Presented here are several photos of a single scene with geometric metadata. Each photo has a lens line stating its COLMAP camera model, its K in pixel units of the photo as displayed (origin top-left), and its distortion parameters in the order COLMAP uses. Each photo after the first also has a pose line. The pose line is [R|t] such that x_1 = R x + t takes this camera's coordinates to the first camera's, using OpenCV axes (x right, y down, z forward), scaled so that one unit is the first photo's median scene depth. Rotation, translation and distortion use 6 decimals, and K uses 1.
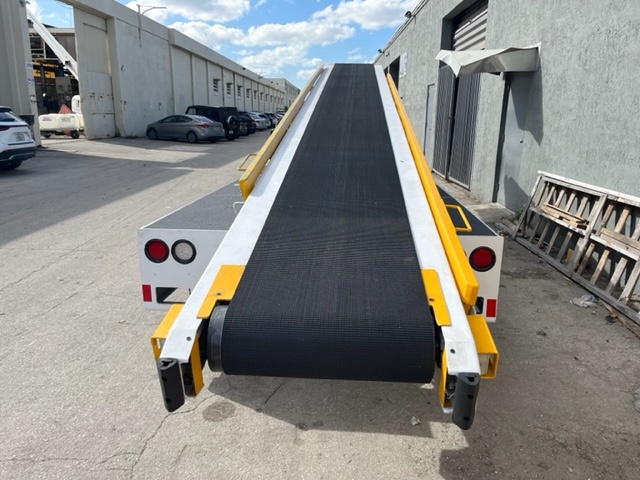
lens RADIAL K [[489.5, 0, 320.3], [0, 489.5, 241.8], [0, 0, 1]] dist [0.051854, -0.085549]
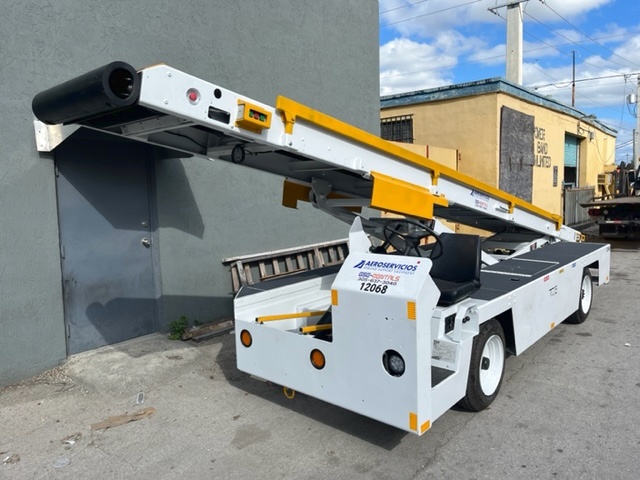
lens RADIAL K [[489.5, 0, 324.8], [0, 489.5, 238.3], [0, 0, 1]] dist [0.051854, -0.085549]
pose [[-0.805903, -0.051224, 0.589827, -0.159419], [0.164884, 0.937416, 0.306698, -0.231816], [-0.568624, 0.344422, -0.747021, 0.816047]]
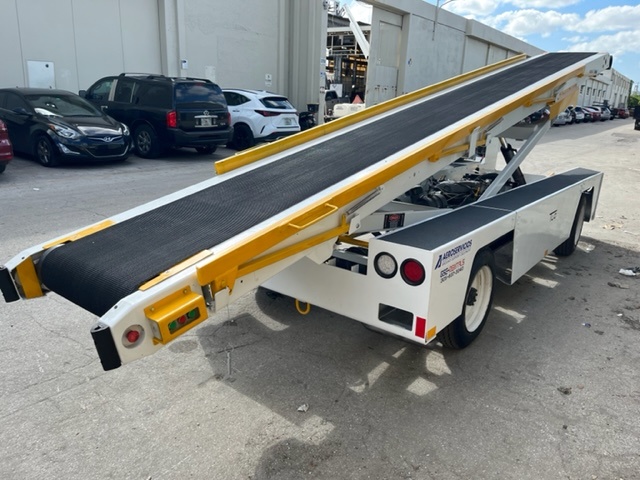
lens RADIAL K [[489.5, 0, 318.4], [0, 489.5, 242.9], [0, 0, 1]] dist [0.051854, -0.085549]
pose [[0.824309, 0.175938, -0.538108, 0.154400], [-0.166049, 0.983818, 0.067301, -0.011862], [0.541241, 0.033876, 0.840185, 0.028736]]
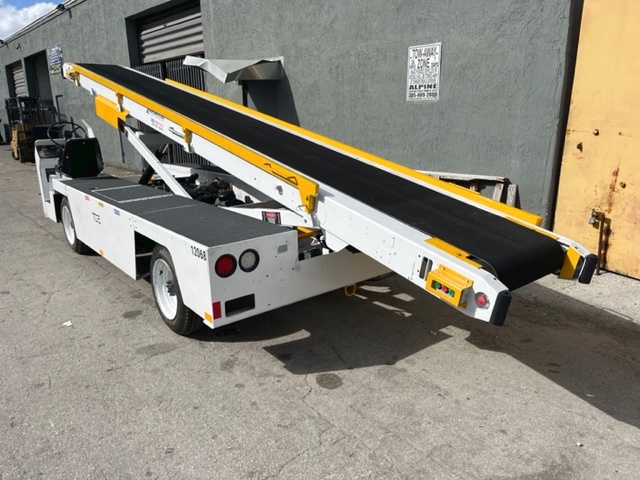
lens RADIAL K [[489.5, 0, 319.6], [0, 489.5, 239.6], [0, 0, 1]] dist [0.051854, -0.085549]
pose [[0.727611, -0.198150, 0.656748, -0.205686], [0.194048, 0.977724, 0.080007, -0.019108], [-0.657972, 0.069227, 0.749854, 0.023668]]
